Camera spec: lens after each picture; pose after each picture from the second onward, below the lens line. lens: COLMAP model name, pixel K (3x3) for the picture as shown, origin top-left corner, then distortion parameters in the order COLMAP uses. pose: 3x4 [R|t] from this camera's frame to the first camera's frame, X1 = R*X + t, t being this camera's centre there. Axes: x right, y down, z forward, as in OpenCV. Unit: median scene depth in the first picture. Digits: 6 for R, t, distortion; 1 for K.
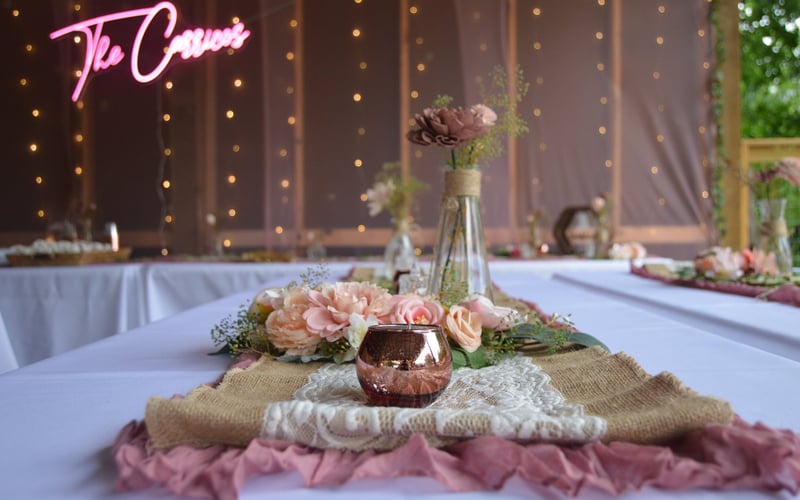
lens RADIAL K [[664.6, 0, 430.5], [0, 664.6, 247.5], [0, 0, 1]] dist [0.005317, 0.001246]
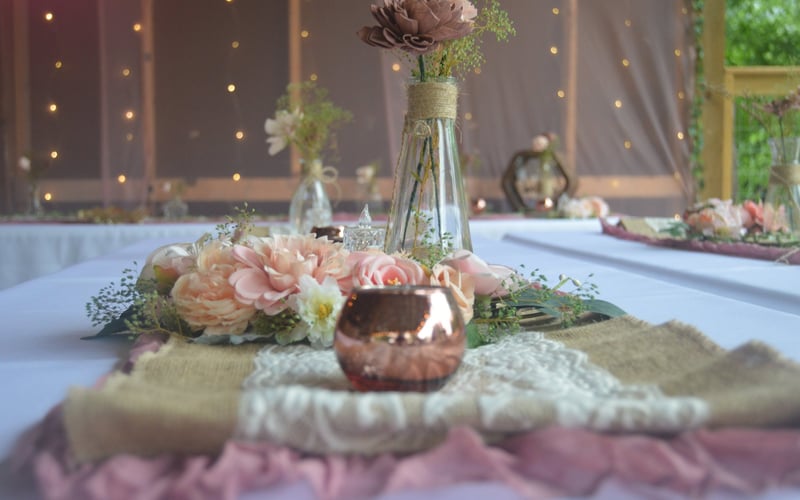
lens RADIAL K [[867.6, 0, 400.0], [0, 867.6, 250.0], [0, 0, 1]] dist [0.005912, 0.007931]
pose [[0.992501, -0.006073, 0.122082, -0.112096], [0.000750, 0.999049, 0.043602, 0.026959], [-0.122230, -0.043183, 0.991562, 0.046821]]
